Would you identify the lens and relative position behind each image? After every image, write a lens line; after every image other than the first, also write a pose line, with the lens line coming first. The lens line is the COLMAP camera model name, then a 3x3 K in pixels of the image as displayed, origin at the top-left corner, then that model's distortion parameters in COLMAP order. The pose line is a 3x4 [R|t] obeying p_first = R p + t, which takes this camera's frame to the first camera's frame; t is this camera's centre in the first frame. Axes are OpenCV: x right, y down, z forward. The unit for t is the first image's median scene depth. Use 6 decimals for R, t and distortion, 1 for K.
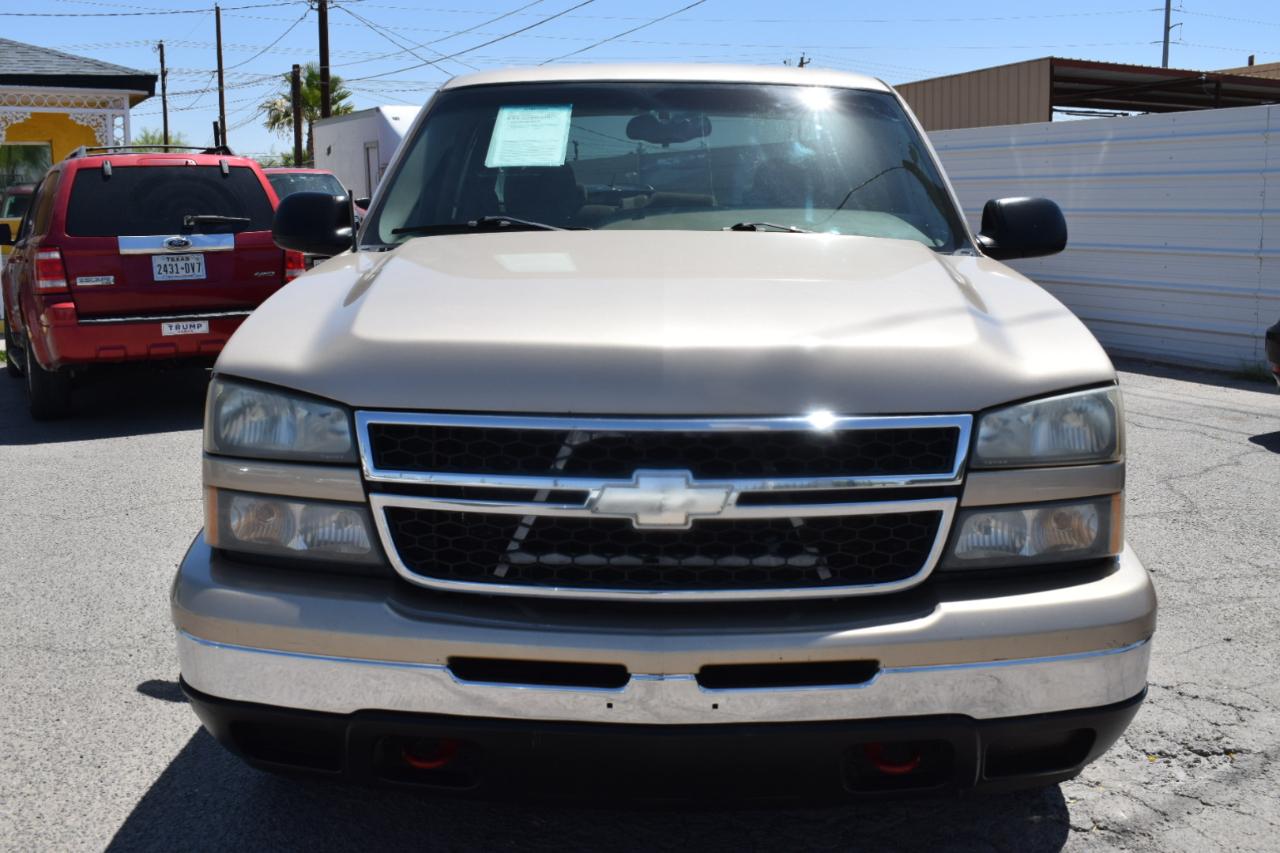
lens RADIAL K [[1215.1, 0, 571.0], [0, 1215.1, 477.0], [0, 0, 1]] dist [-0.124829, 0.120718]
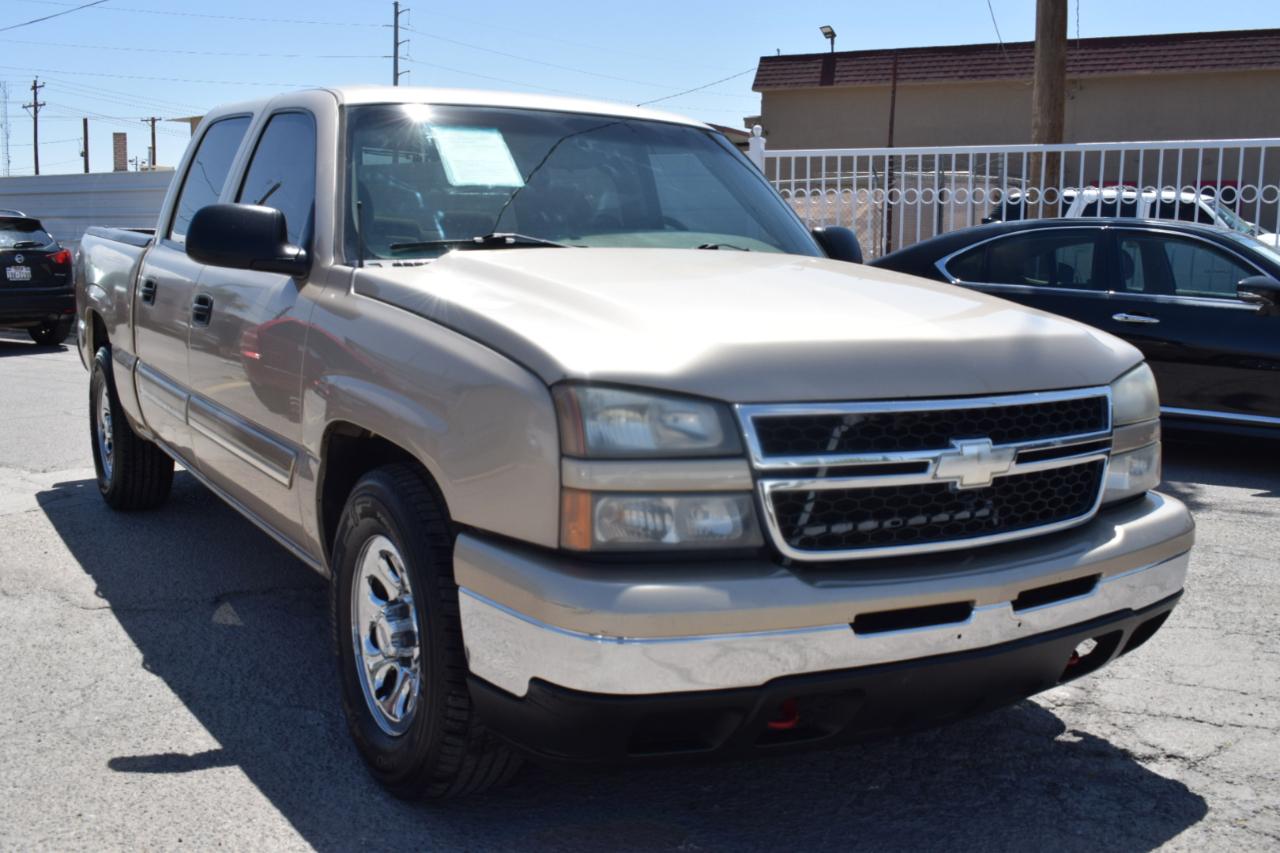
lens RADIAL K [[1215.1, 0, 571.0], [0, 1215.1, 477.0], [0, 0, 1]] dist [-0.124829, 0.120718]
pose [[0.871528, -0.078940, 0.483950, -0.841030], [0.090843, 0.995865, -0.001154, -0.003628], [-0.481858, 0.044969, 0.875095, 0.124130]]
